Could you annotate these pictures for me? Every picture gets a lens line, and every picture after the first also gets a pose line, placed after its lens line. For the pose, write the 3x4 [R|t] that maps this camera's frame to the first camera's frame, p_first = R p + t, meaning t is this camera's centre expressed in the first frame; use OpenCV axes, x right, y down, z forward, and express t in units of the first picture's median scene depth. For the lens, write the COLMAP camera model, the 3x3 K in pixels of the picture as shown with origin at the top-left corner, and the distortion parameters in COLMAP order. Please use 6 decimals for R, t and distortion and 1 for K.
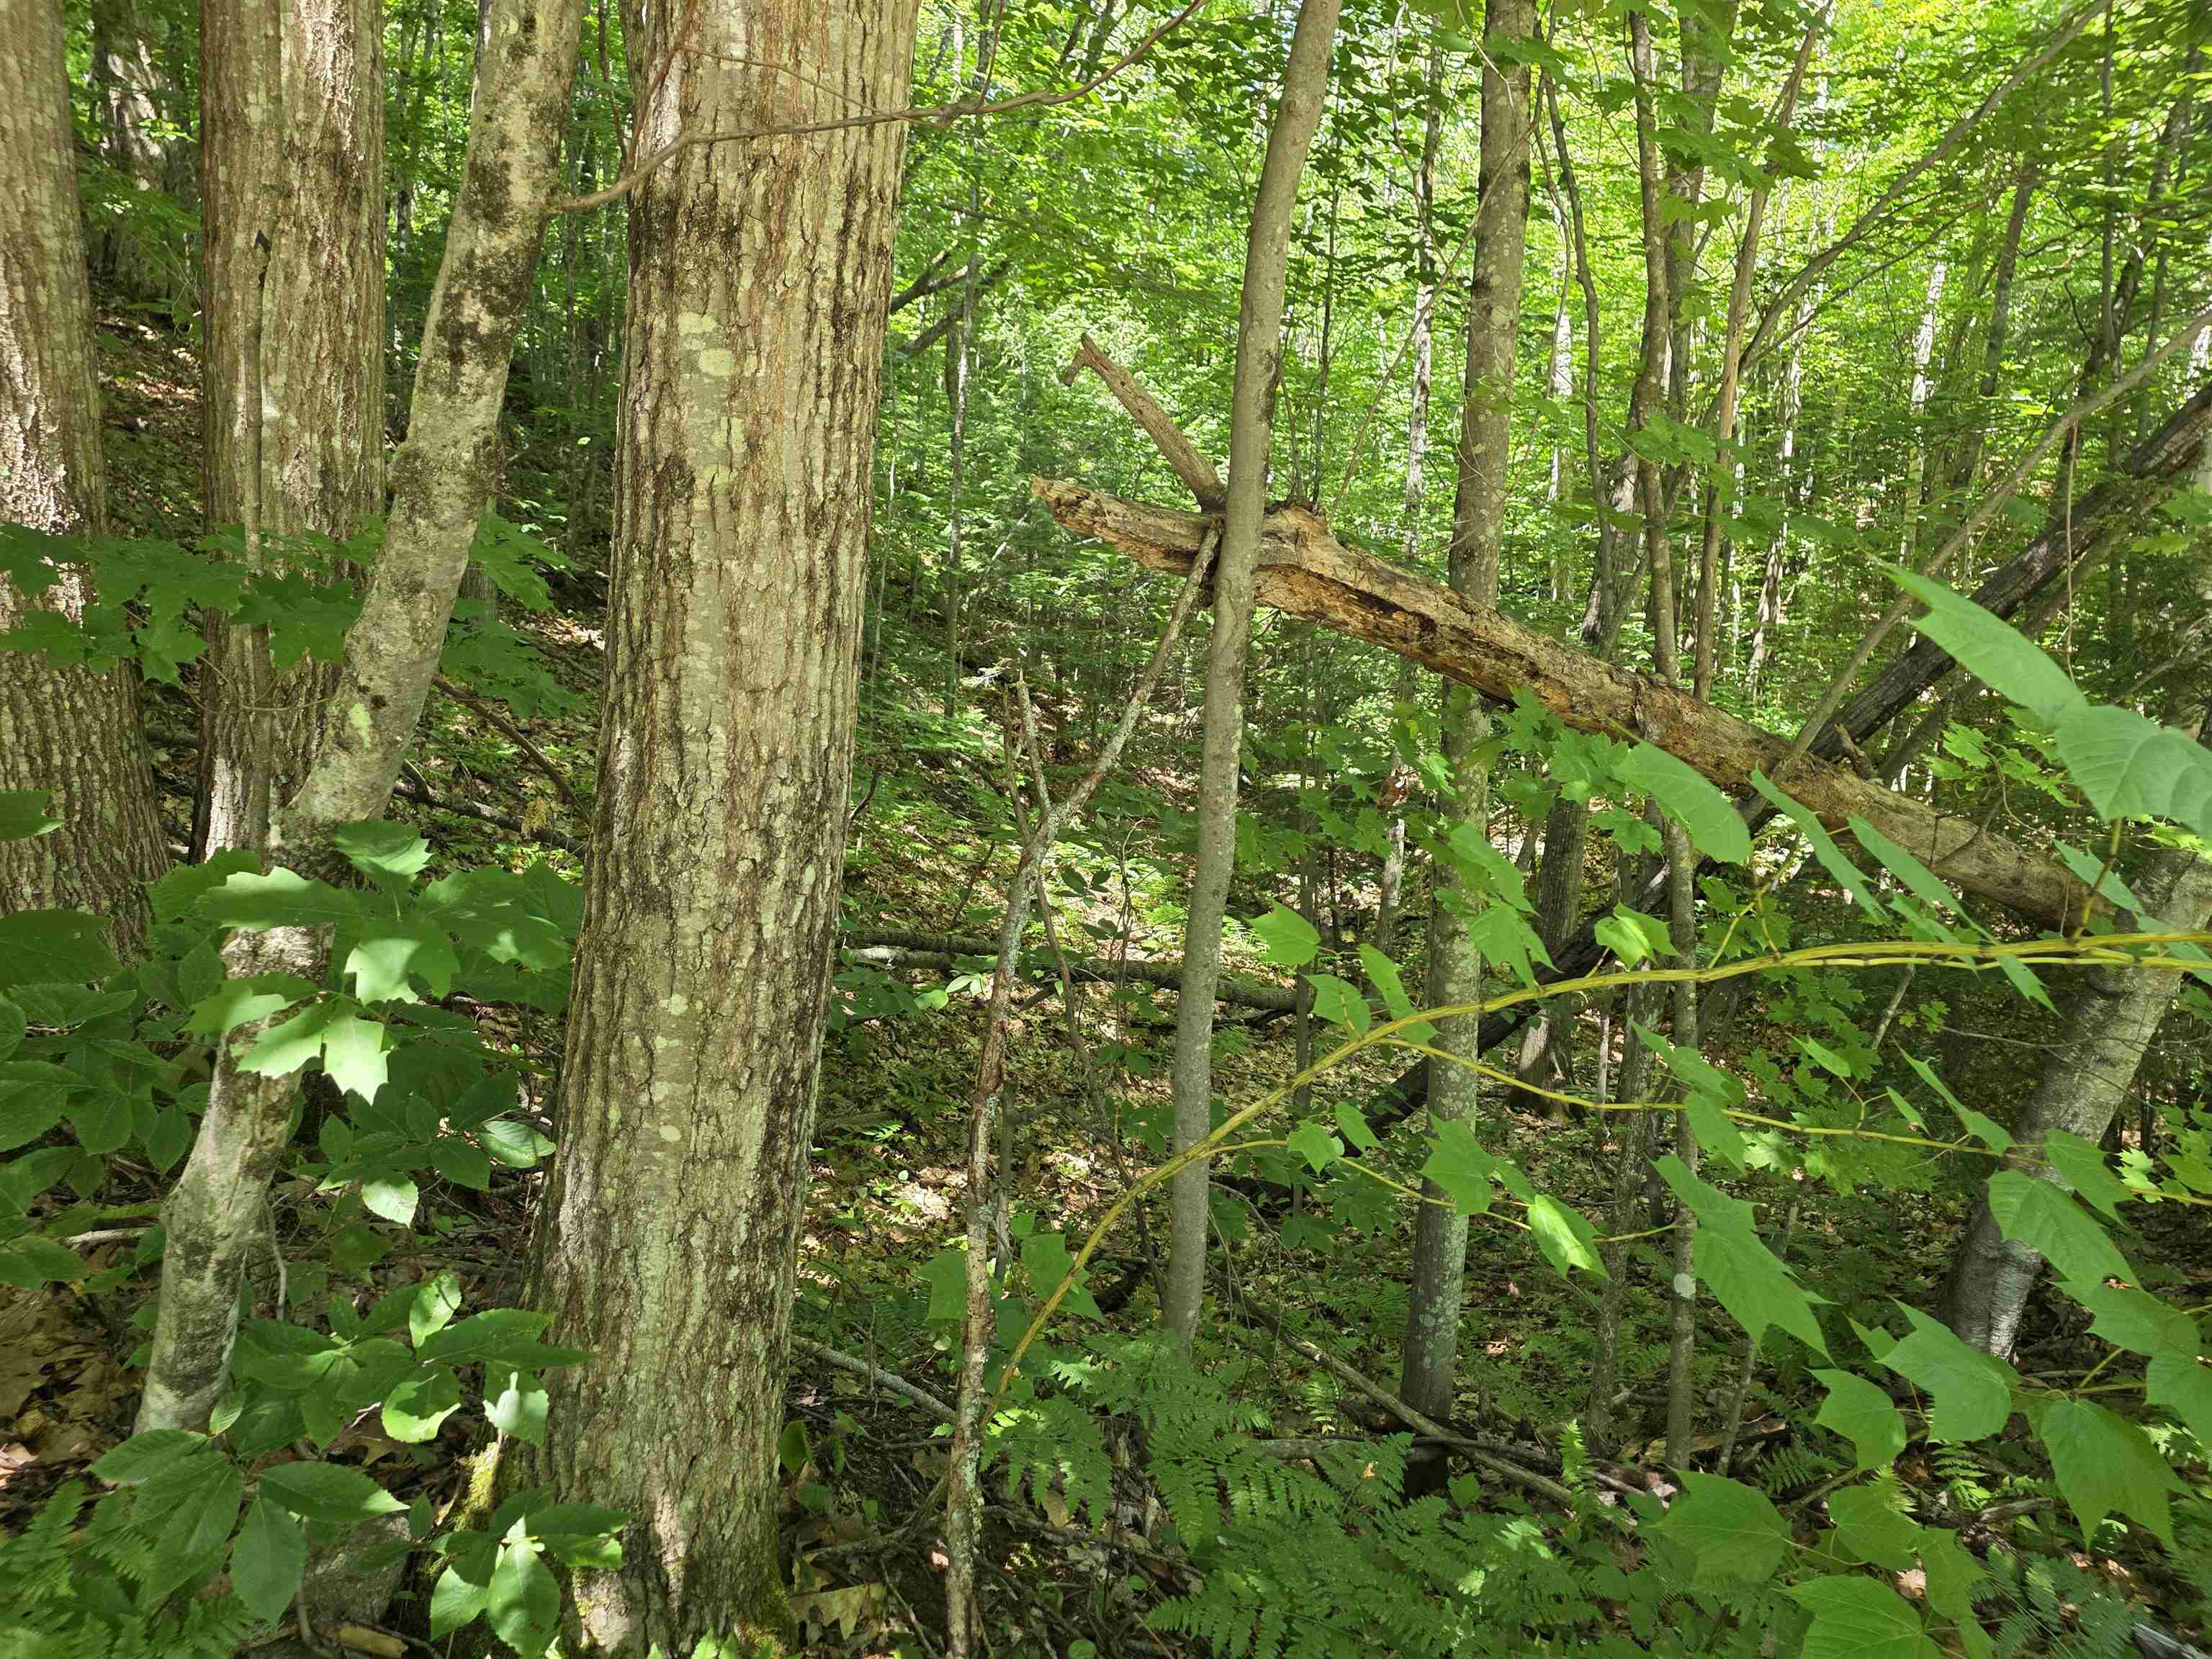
lens RADIAL K [[1369.8, 0, 1112.8], [0, 1369.8, 836.7], [0, 0, 1]] dist [-0.000090, -0.001343]
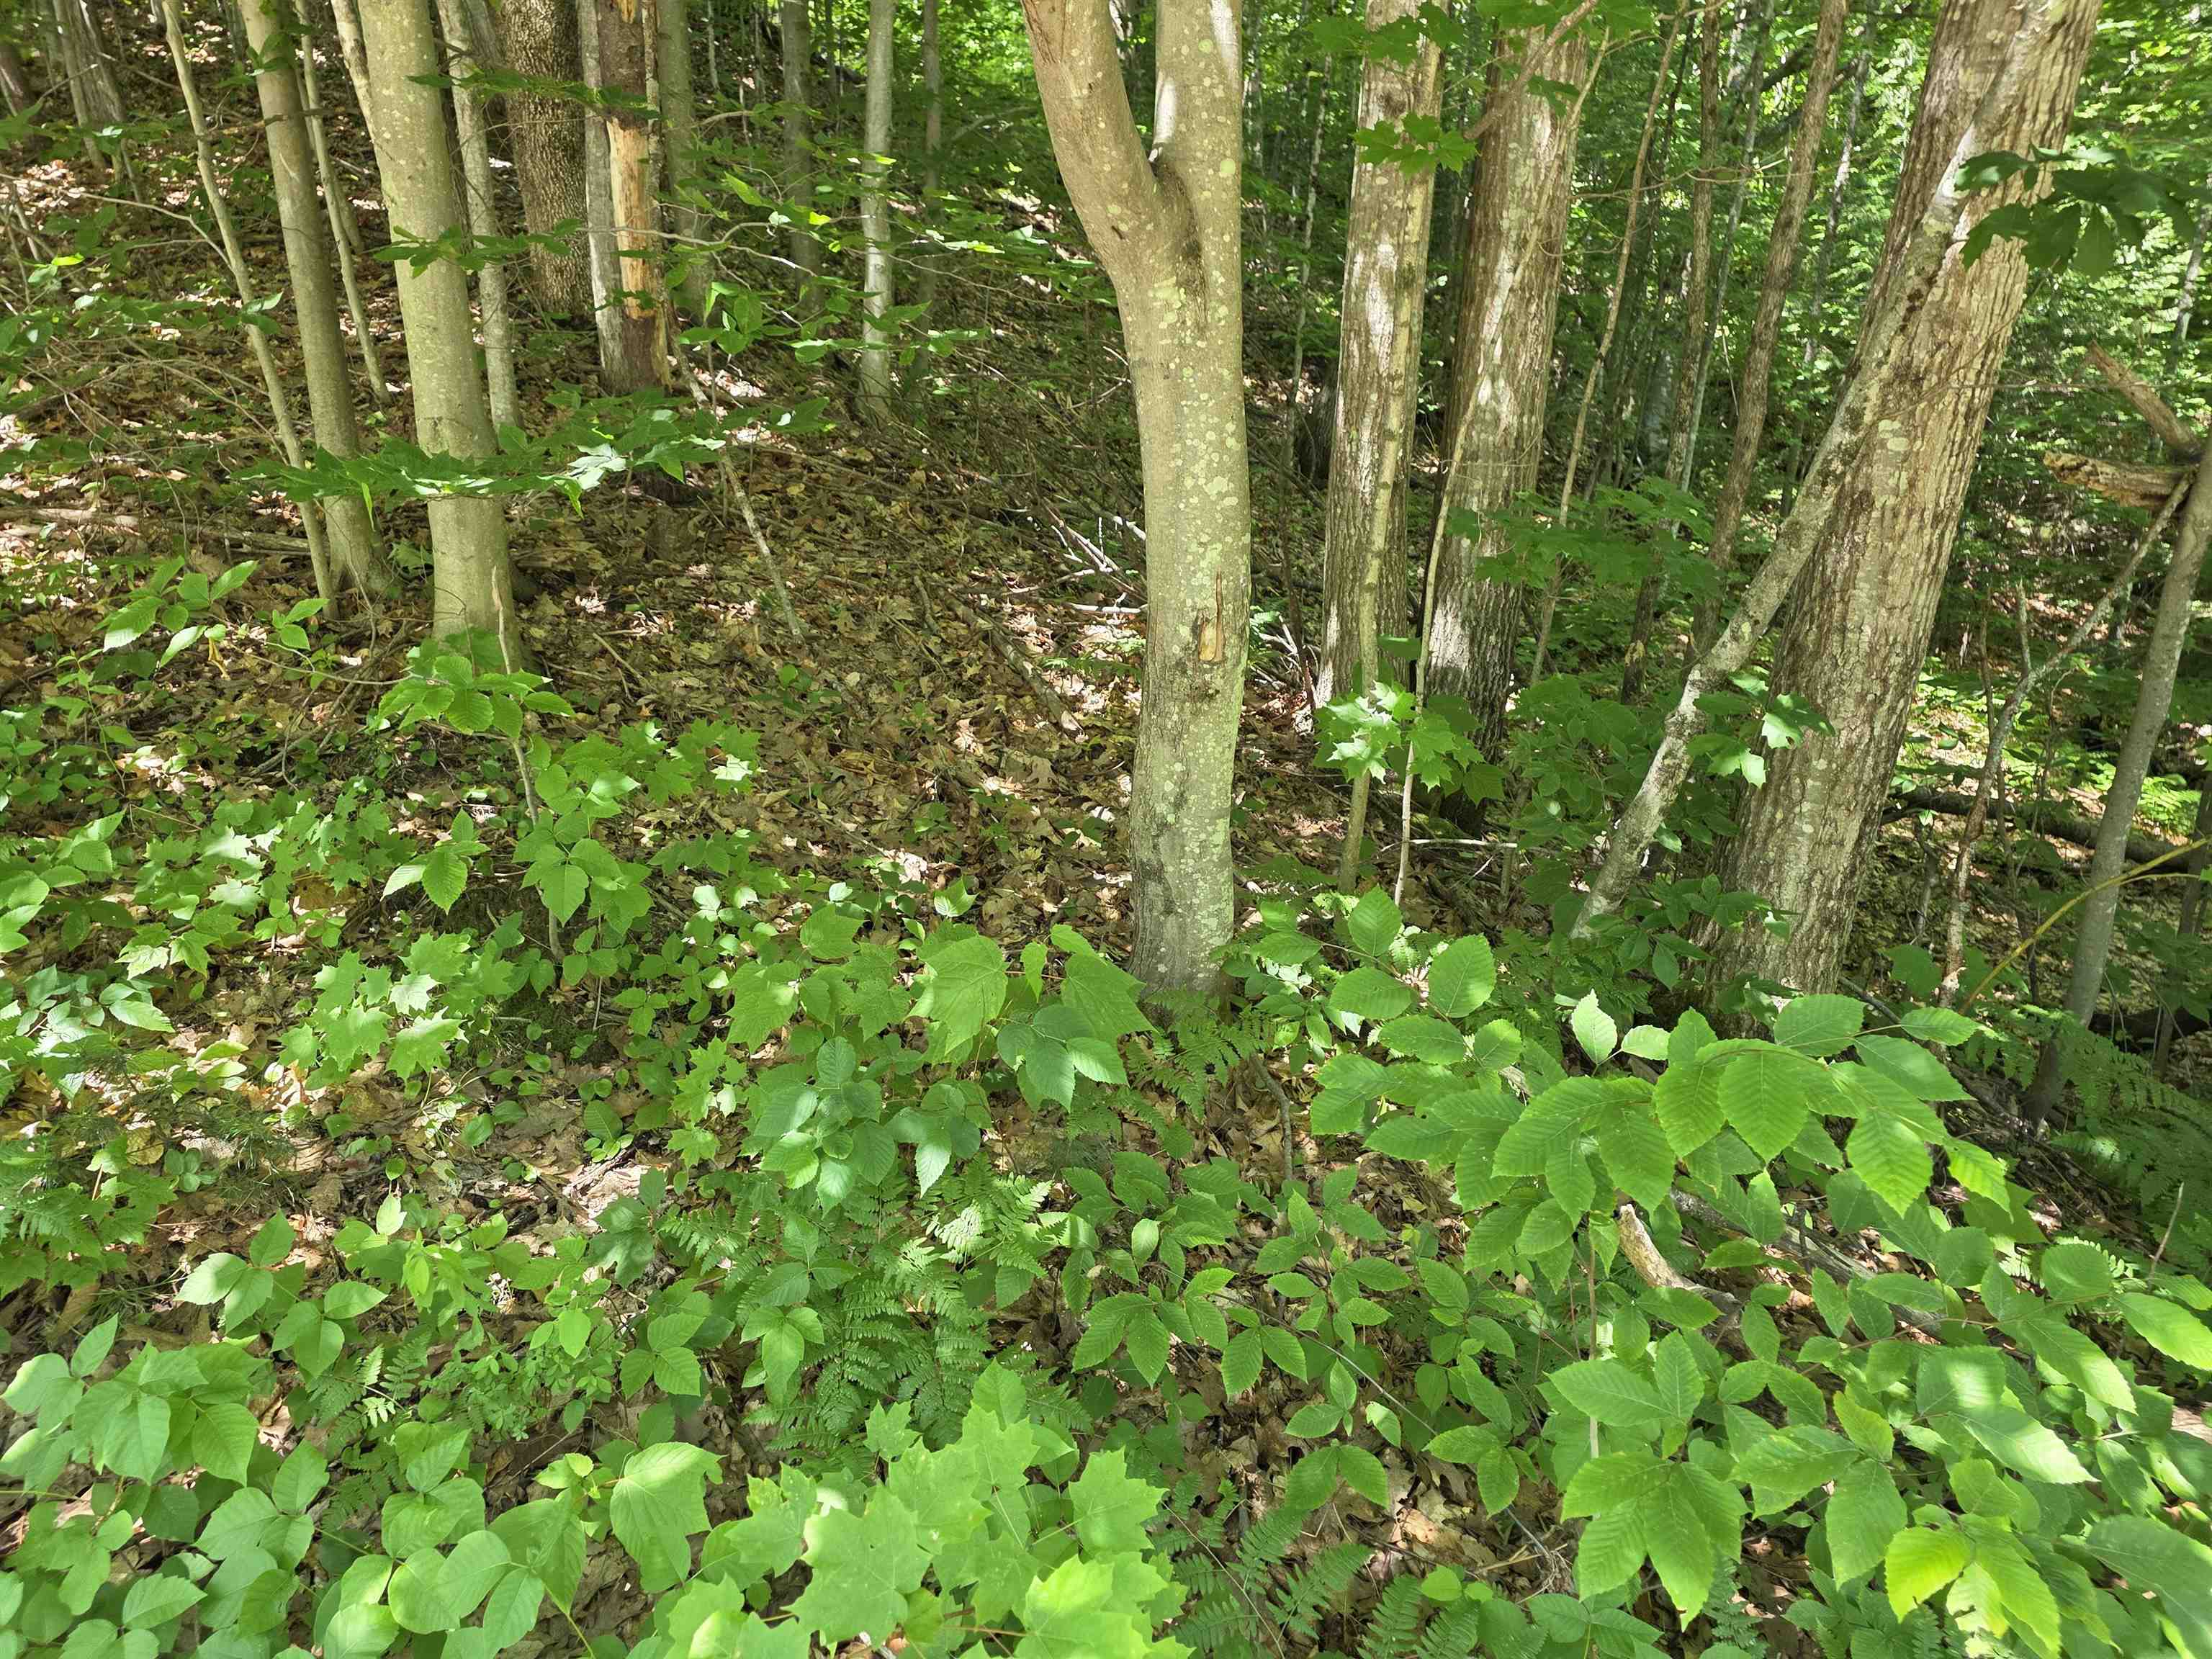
lens RADIAL K [[1369.8, 0, 1102.7], [0, 1369.8, 807.7], [0, 0, 1]] dist [-0.000090, -0.001343]
pose [[0.854224, 0.107265, -0.508719, -0.194837], [-0.045652, 0.990181, 0.132125, -0.031062], [0.517896, -0.089640, 0.850734, -1.262027]]
